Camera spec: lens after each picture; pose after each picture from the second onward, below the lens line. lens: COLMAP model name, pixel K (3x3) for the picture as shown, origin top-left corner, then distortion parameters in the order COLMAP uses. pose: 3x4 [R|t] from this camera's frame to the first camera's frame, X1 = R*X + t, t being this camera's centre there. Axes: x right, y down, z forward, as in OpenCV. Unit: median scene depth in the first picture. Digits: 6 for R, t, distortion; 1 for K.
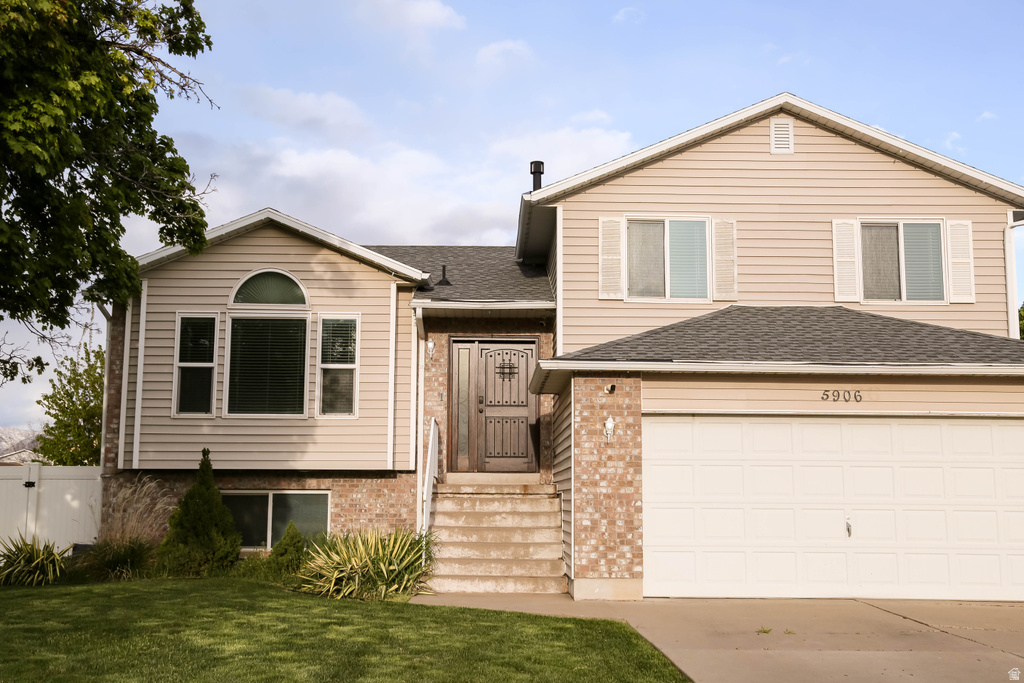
lens RADIAL K [[1129.9, 0, 512.0], [0, 1129.9, 341.5], [0, 0, 1]] dist [0.056905, 0.000351]
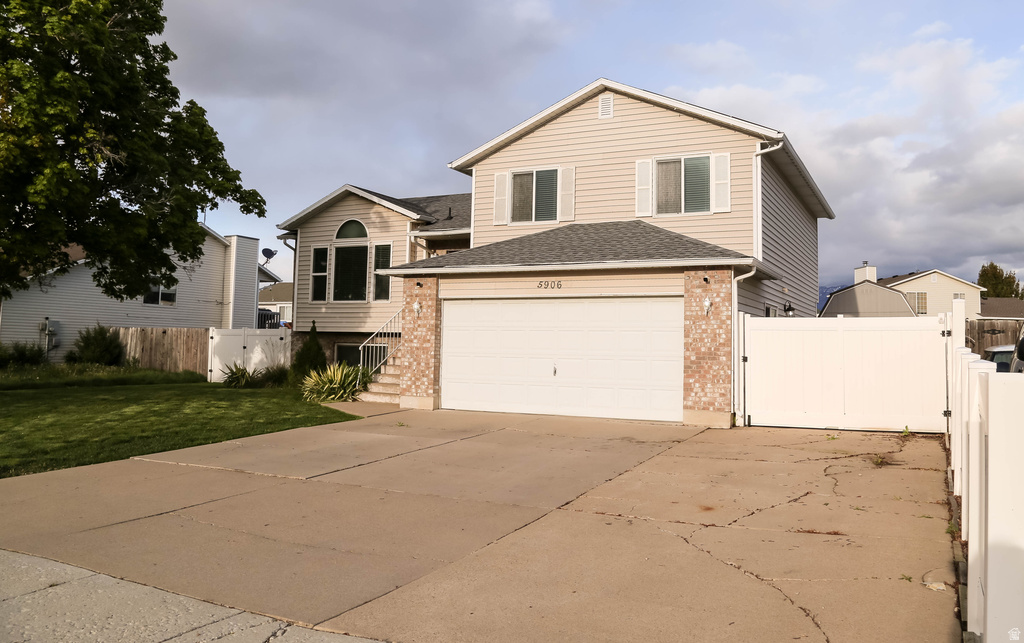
lens RADIAL K [[821.4, 0, 511.8], [0, 821.4, 273.7], [0, 0, 1]] dist [-0.118019, 0.000458]
pose [[0.874852, -0.032745, -0.483281, 0.638079], [0.052662, 0.998228, 0.027696, -0.000407], [0.481518, -0.049680, 0.875027, 0.005648]]
